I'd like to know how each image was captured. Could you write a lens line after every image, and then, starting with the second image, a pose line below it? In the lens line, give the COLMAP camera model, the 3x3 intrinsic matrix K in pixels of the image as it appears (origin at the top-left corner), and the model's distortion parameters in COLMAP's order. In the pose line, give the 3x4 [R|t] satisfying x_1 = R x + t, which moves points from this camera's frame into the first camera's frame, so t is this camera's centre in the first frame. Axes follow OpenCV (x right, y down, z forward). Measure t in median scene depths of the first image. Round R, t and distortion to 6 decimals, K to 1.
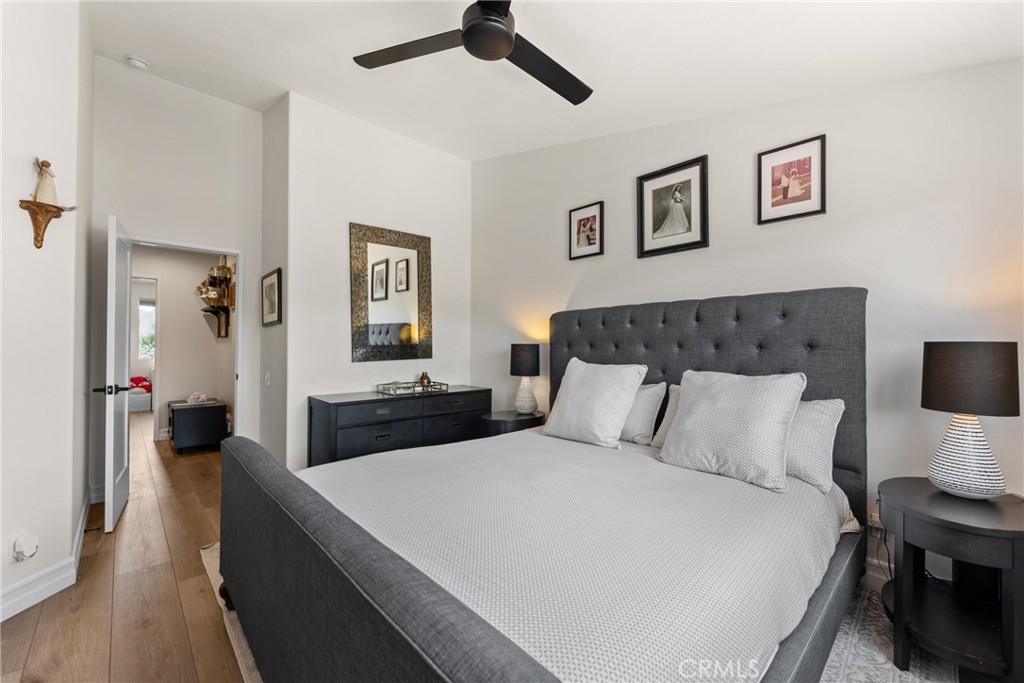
lens RADIAL K [[411.6, 0, 514.3], [0, 411.6, 339.2], [0, 0, 1]] dist [0.003090, -0.001093]
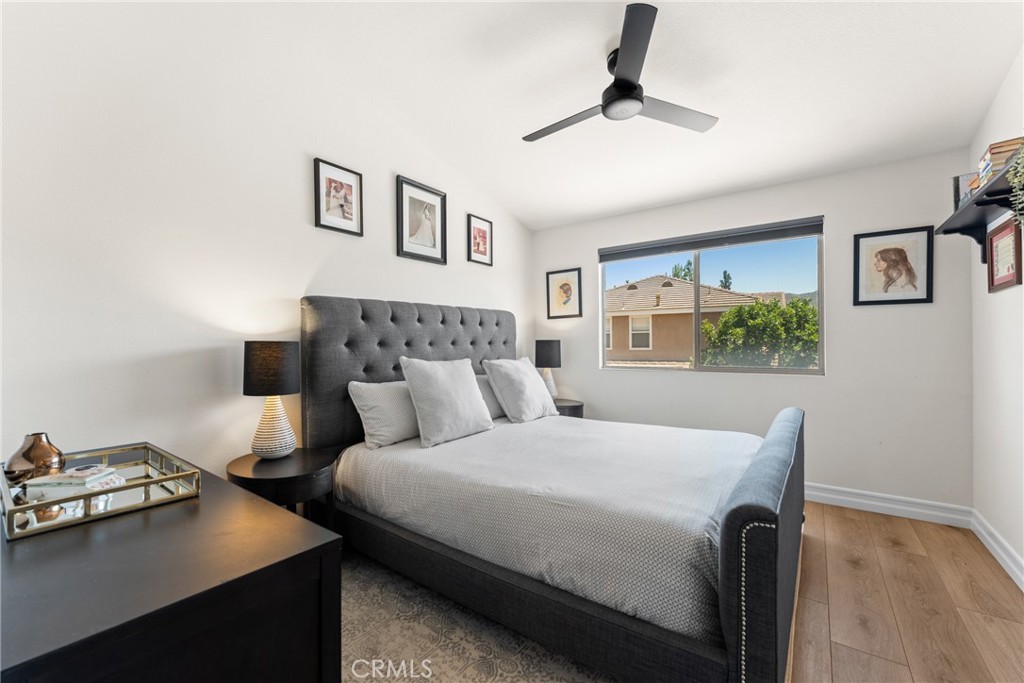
lens RADIAL K [[411.6, 0, 518.3], [0, 411.6, 344.0], [0, 0, 1]] dist [0.003090, -0.001093]
pose [[-0.204345, -0.009112, 0.978857, -0.762220], [-0.002422, 0.999958, 0.008803, 0.009747], [-0.978896, -0.000572, -0.204358, 0.939076]]
